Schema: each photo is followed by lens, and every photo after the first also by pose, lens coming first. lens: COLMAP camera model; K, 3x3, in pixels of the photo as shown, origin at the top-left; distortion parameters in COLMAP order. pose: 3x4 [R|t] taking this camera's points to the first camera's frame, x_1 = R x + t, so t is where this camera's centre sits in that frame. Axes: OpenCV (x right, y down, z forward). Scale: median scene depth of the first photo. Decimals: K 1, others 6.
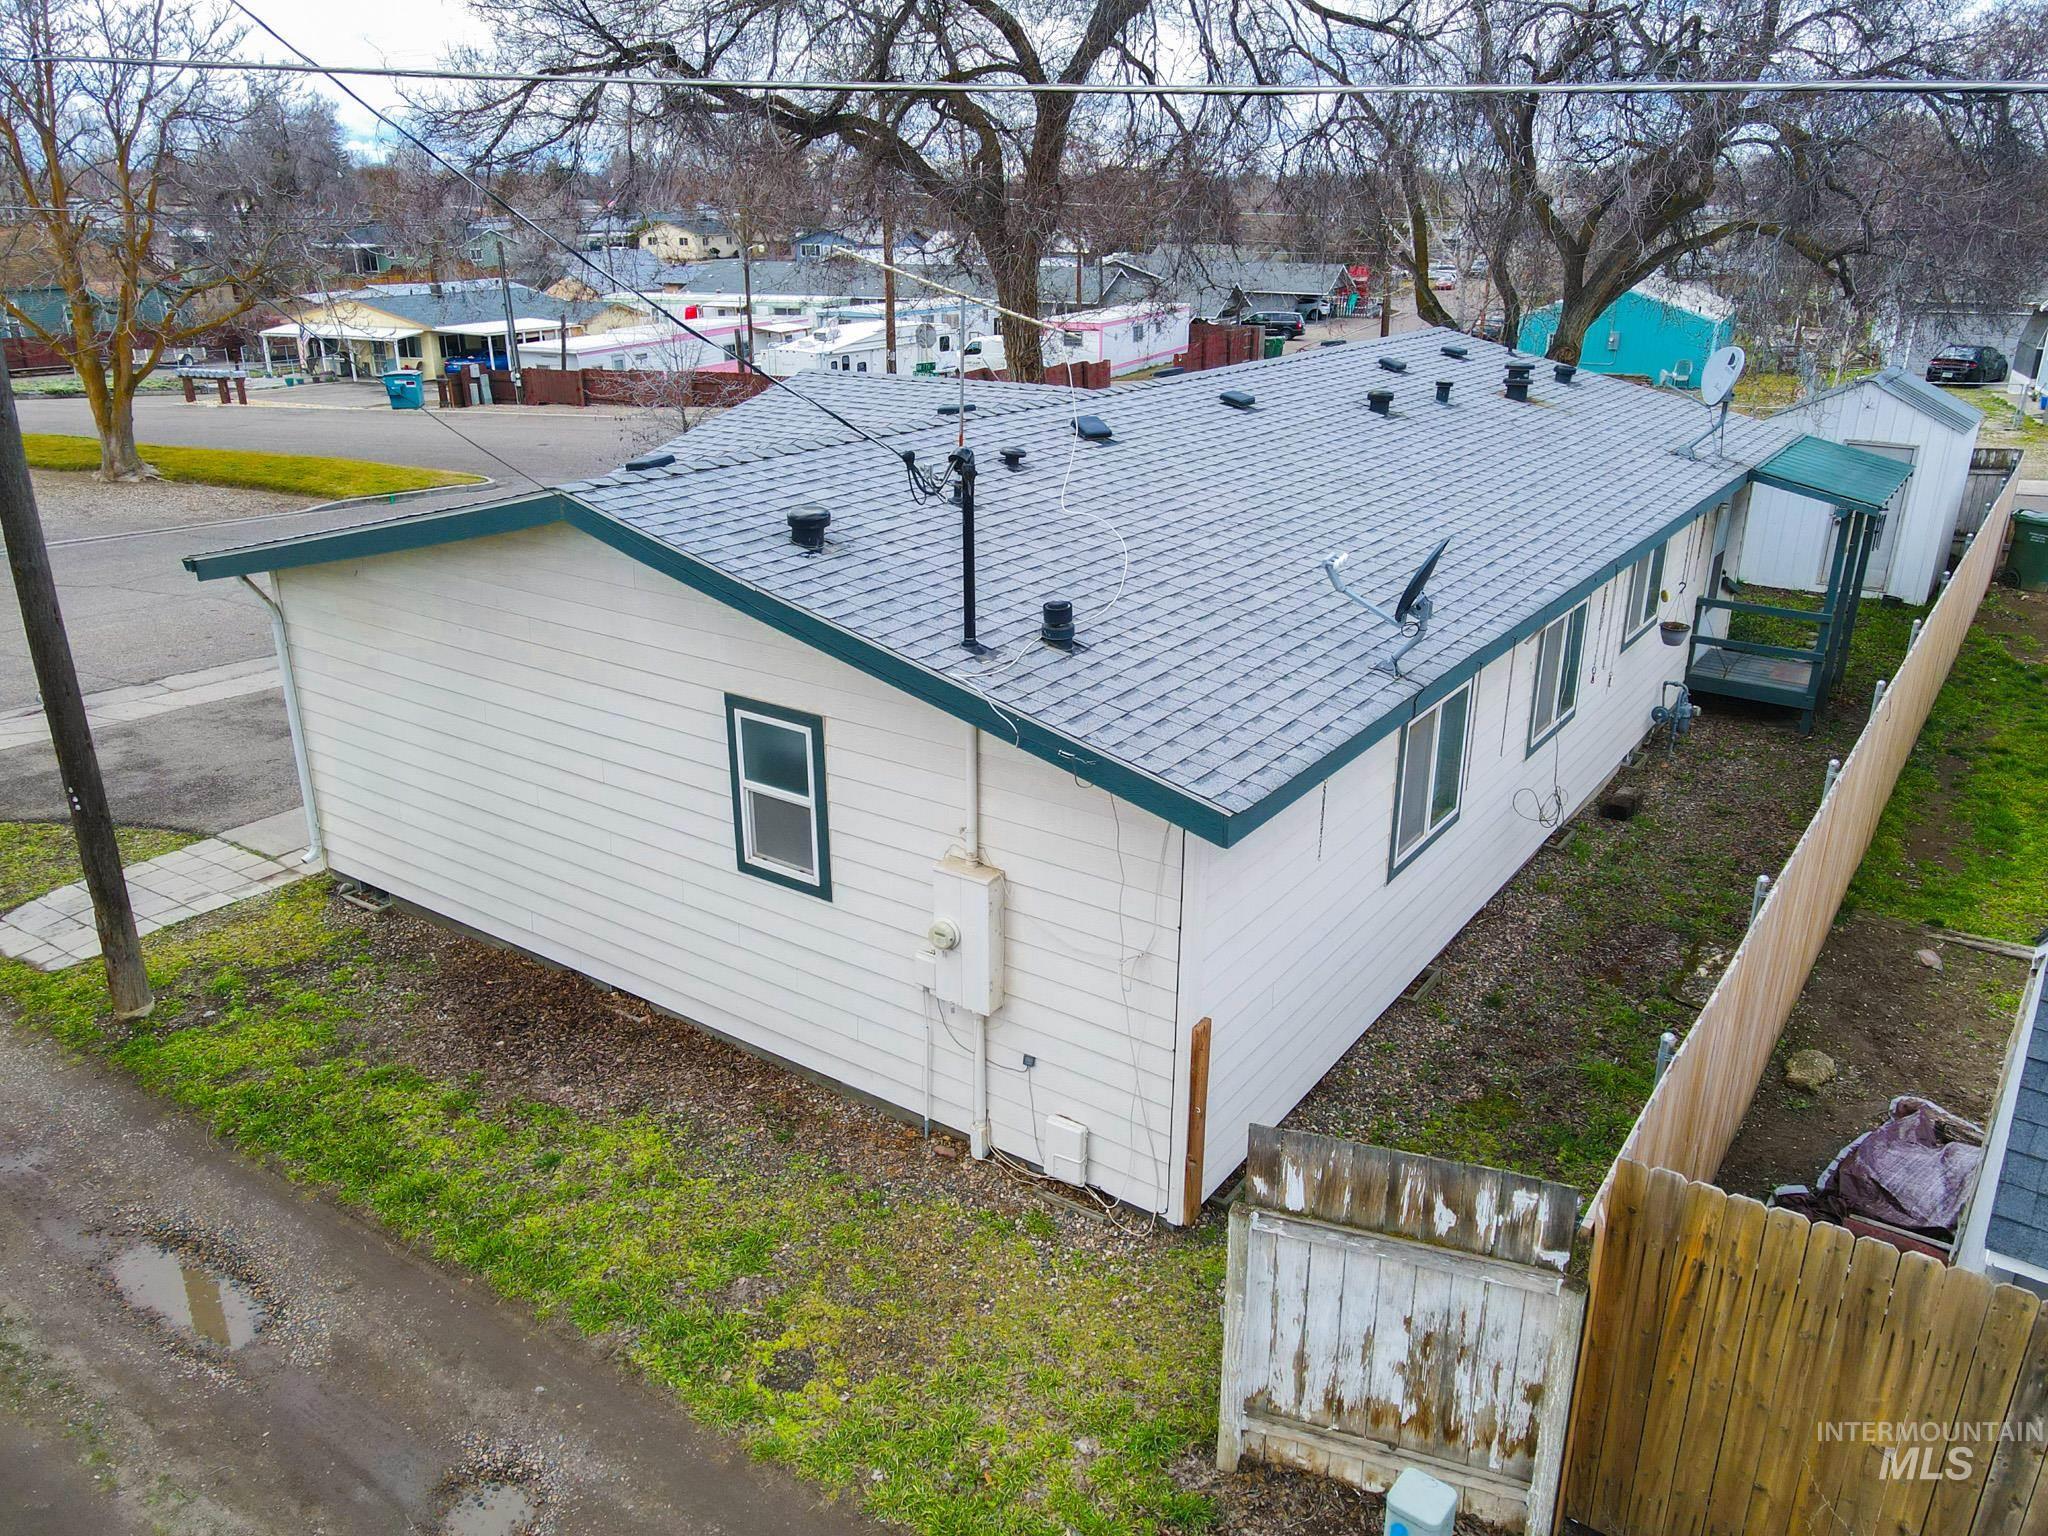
lens RADIAL K [[1519.2, 0, 1024.0], [0, 1519.2, 768.0], [0, 0, 1]] dist [0.022172, 0.001541]
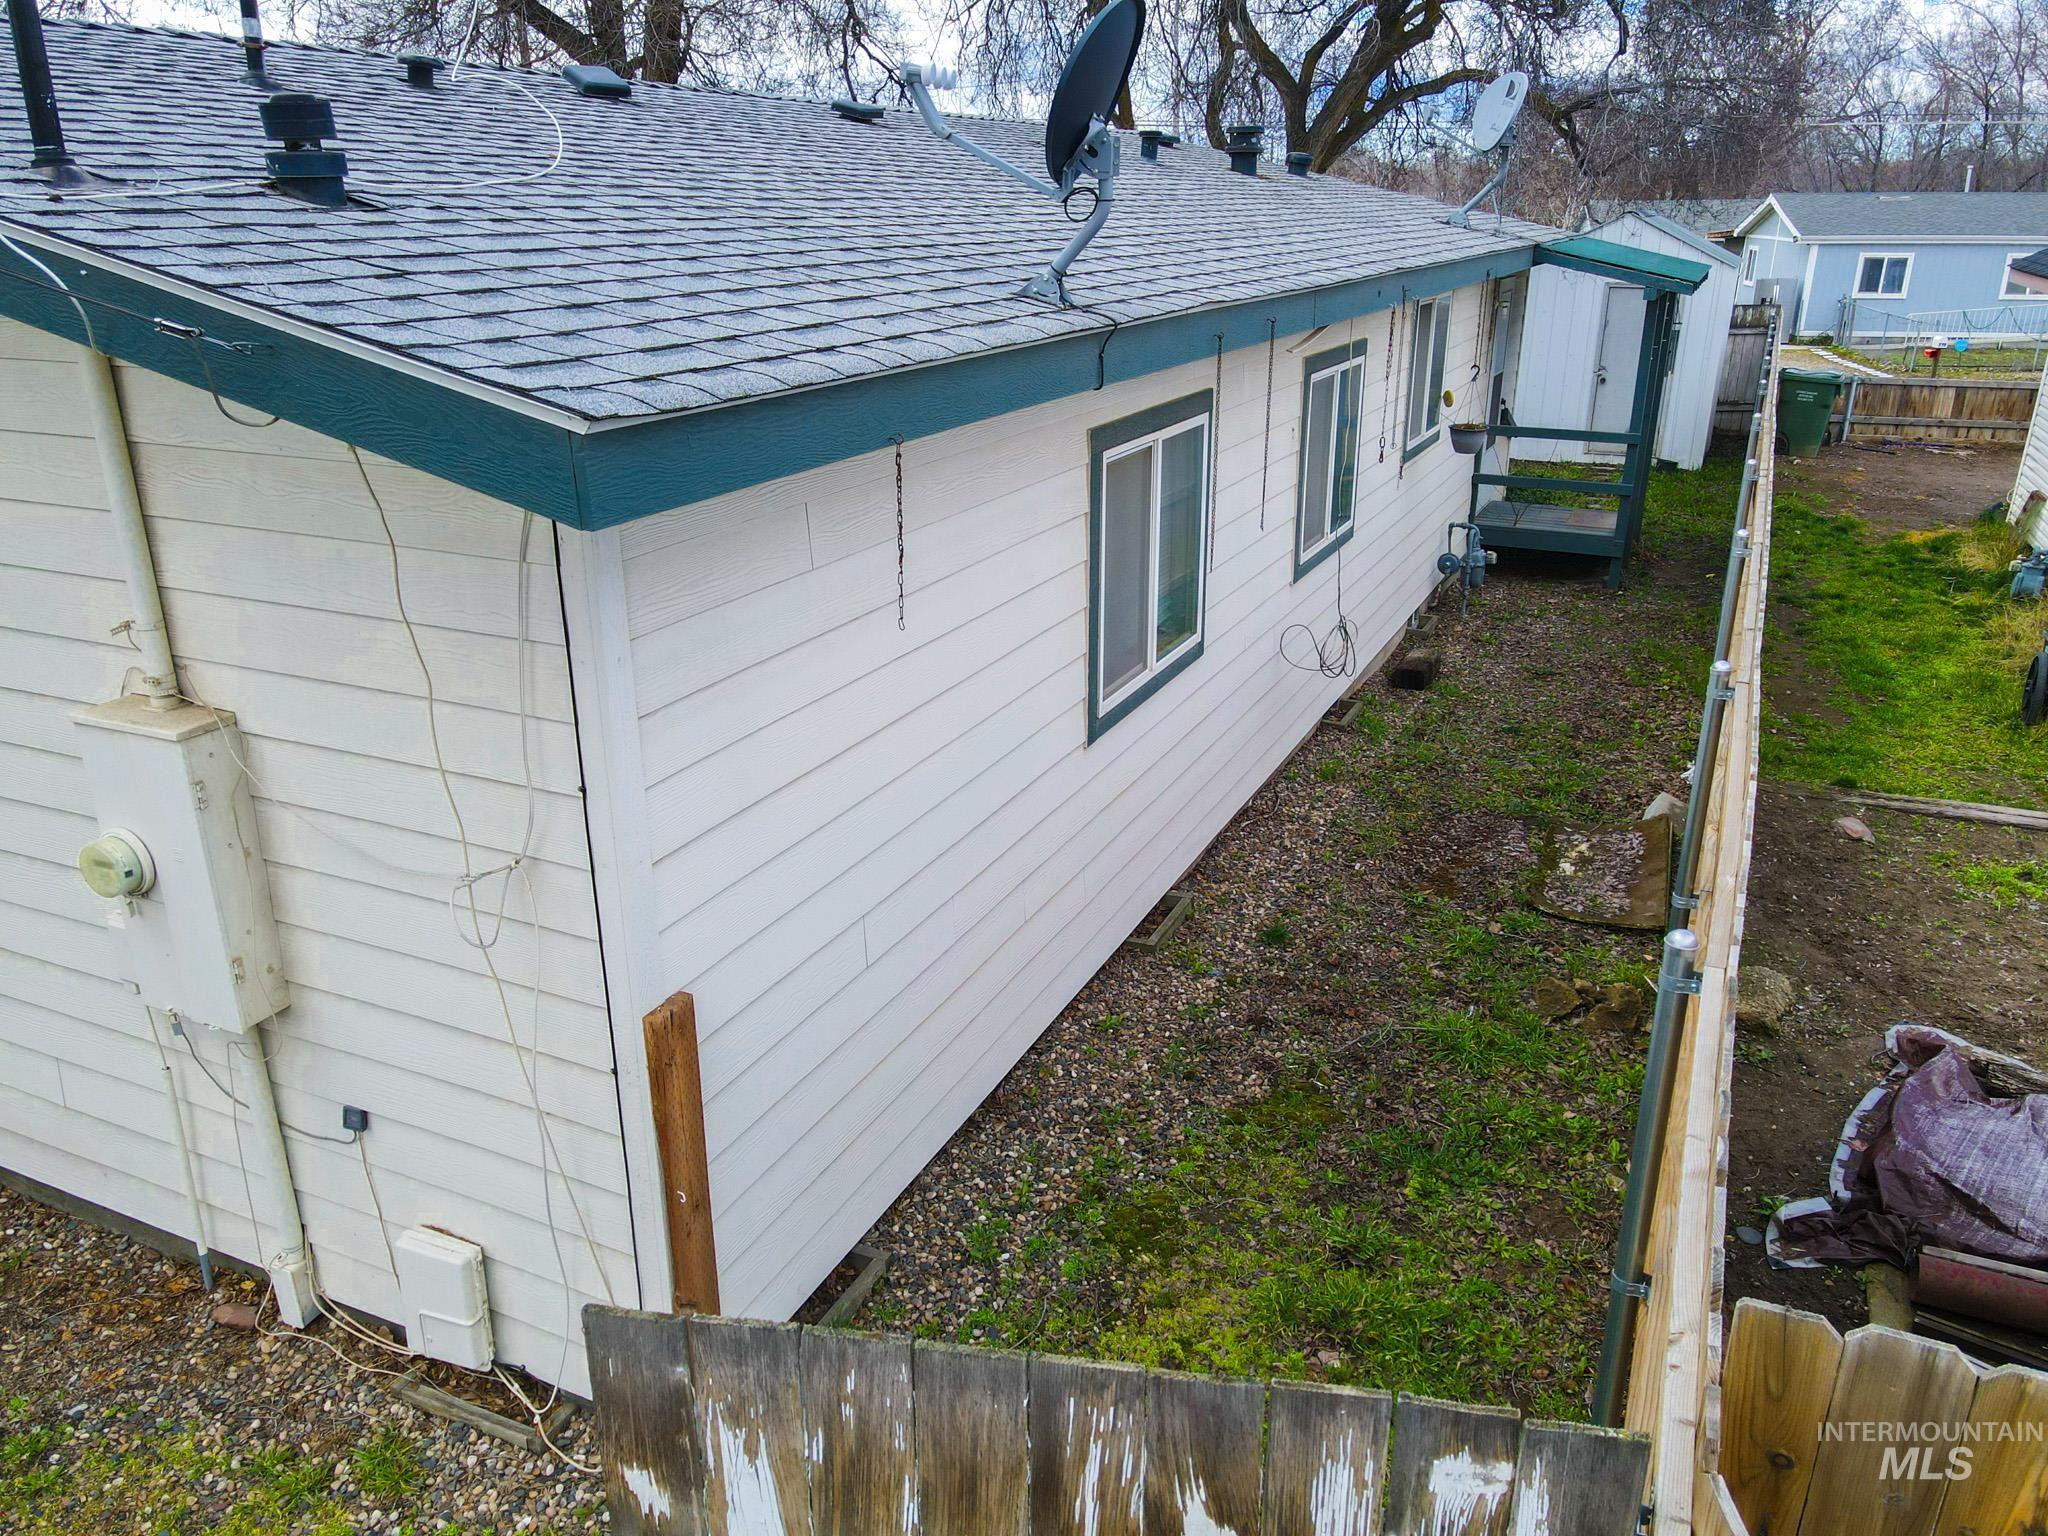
lens RADIAL K [[1499.6, 0, 1027.7], [0, 1499.6, 772.0], [0, 0, 1]] dist [-0.006868, 0.041080]
pose [[0.985575, -0.064119, 0.156623, 0.118957], [0.064289, 0.997923, 0.003982, 0.079156], [-0.156553, 0.006144, 0.987651, 0.416869]]
